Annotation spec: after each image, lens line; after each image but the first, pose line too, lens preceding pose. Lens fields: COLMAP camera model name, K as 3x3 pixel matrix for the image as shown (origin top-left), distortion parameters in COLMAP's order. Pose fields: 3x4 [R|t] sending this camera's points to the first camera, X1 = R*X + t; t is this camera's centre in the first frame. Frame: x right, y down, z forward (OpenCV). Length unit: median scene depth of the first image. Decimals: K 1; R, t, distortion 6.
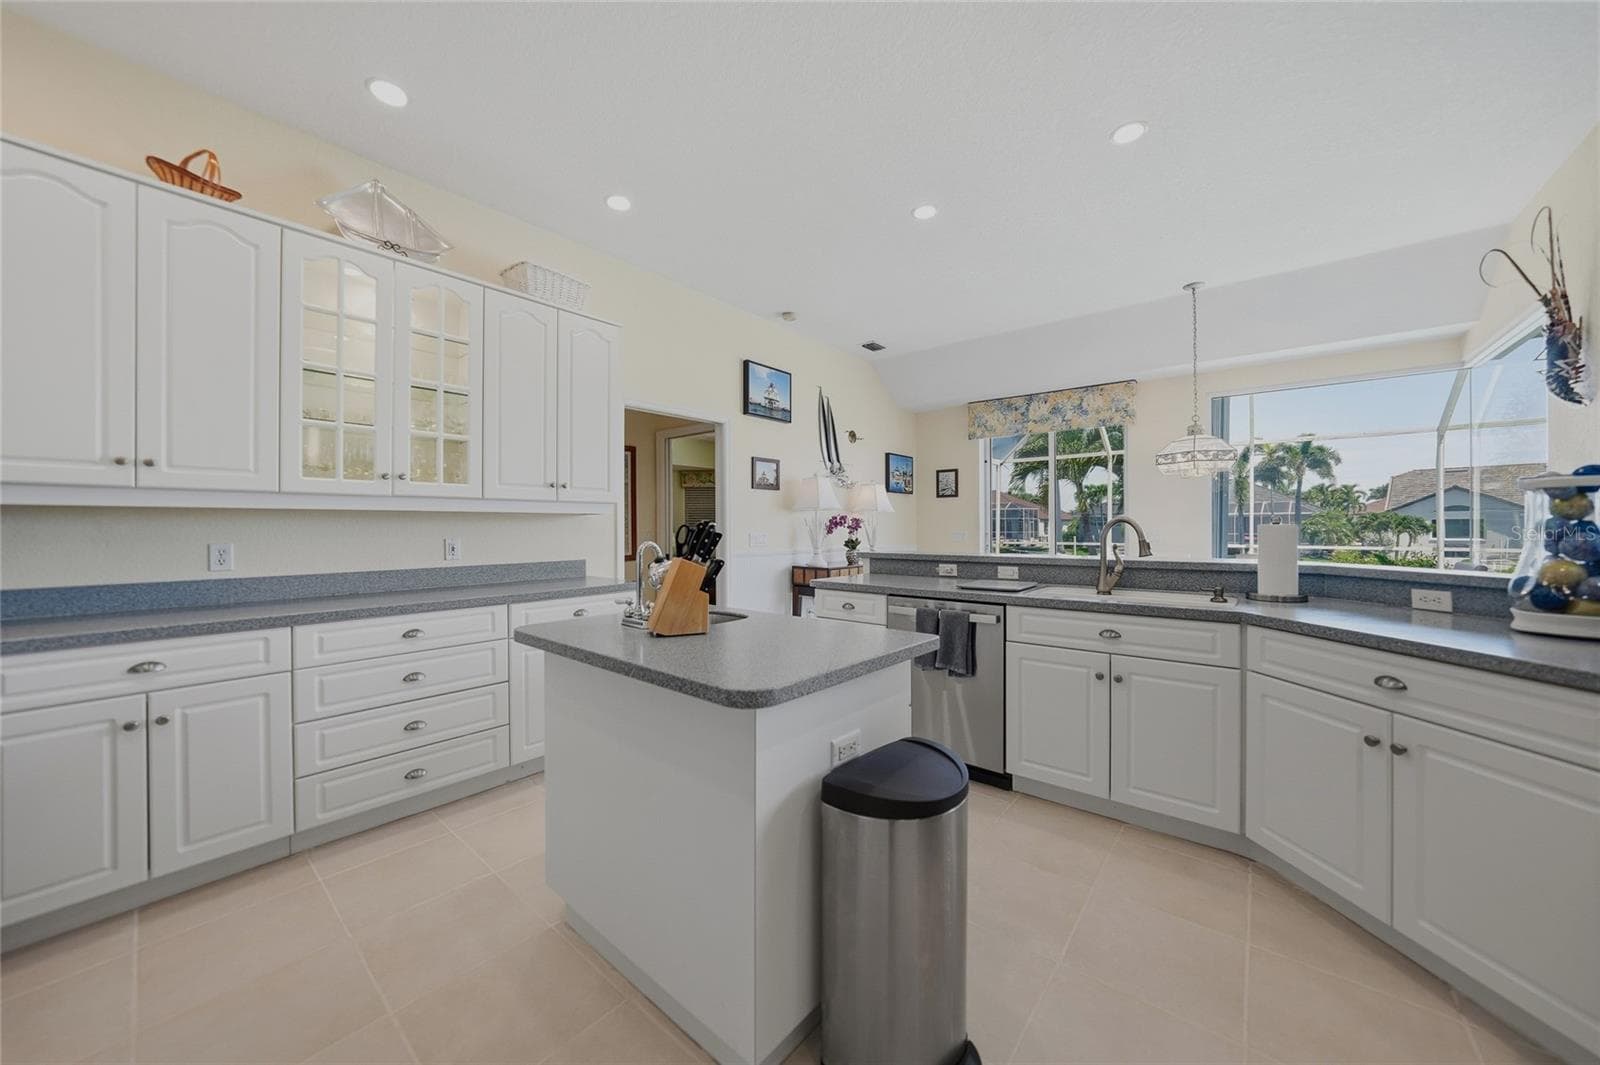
lens RADIAL K [[555.3, 0, 803.9], [0, 555.3, 523.3], [0, 0, 1]] dist [-0.028180, 0.006627]
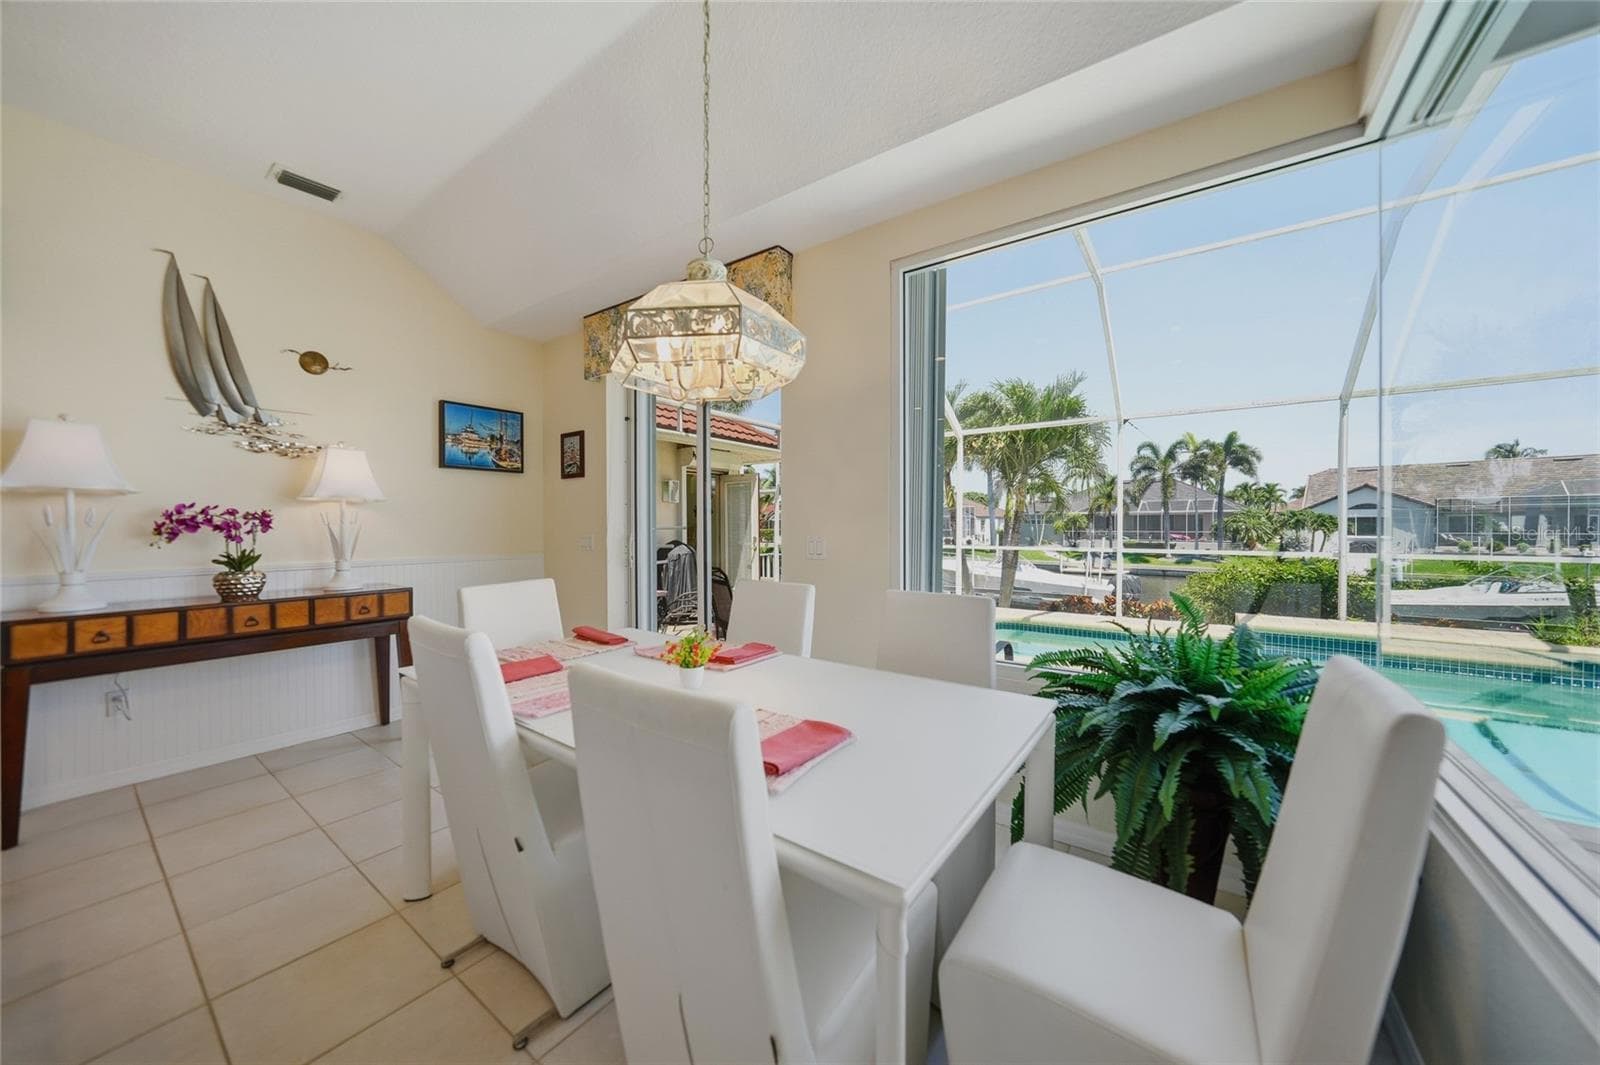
lens RADIAL K [[556.4, 0, 802.3], [0, 556.4, 530.1], [0, 0, 1]] dist [-0.026347, 0.005913]
pose [[0.997221, -0.000546, 0.074501, 0.518441], [-0.000725, 0.999855, 0.017034, -0.000308], [-0.074499, -0.017041, 0.997075, 0.416611]]
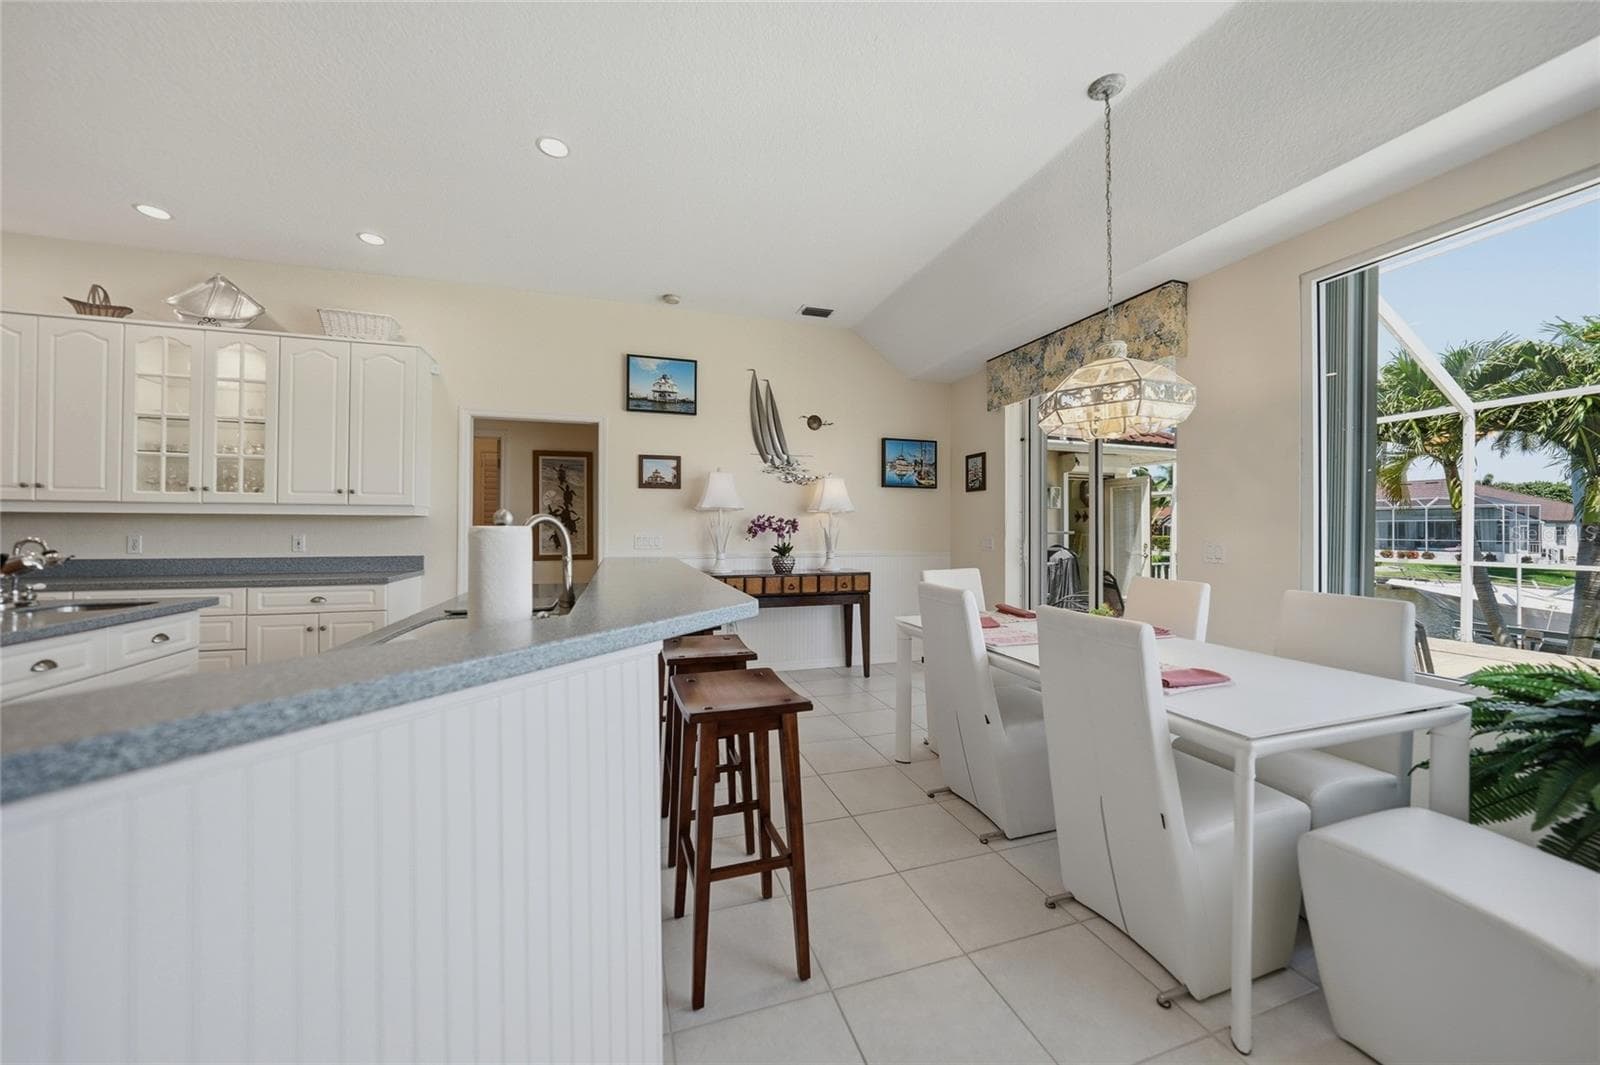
lens RADIAL K [[562.8, 0, 801.9], [0, 562.8, 522.1], [0, 0, 1]] dist [-0.025811, 0.005957]
pose [[0.846739, 0.001171, -0.532007, 0.516127], [-0.004158, 0.999982, -0.004415, -0.001014], [0.531992, 0.005951, 0.846728, 0.262584]]
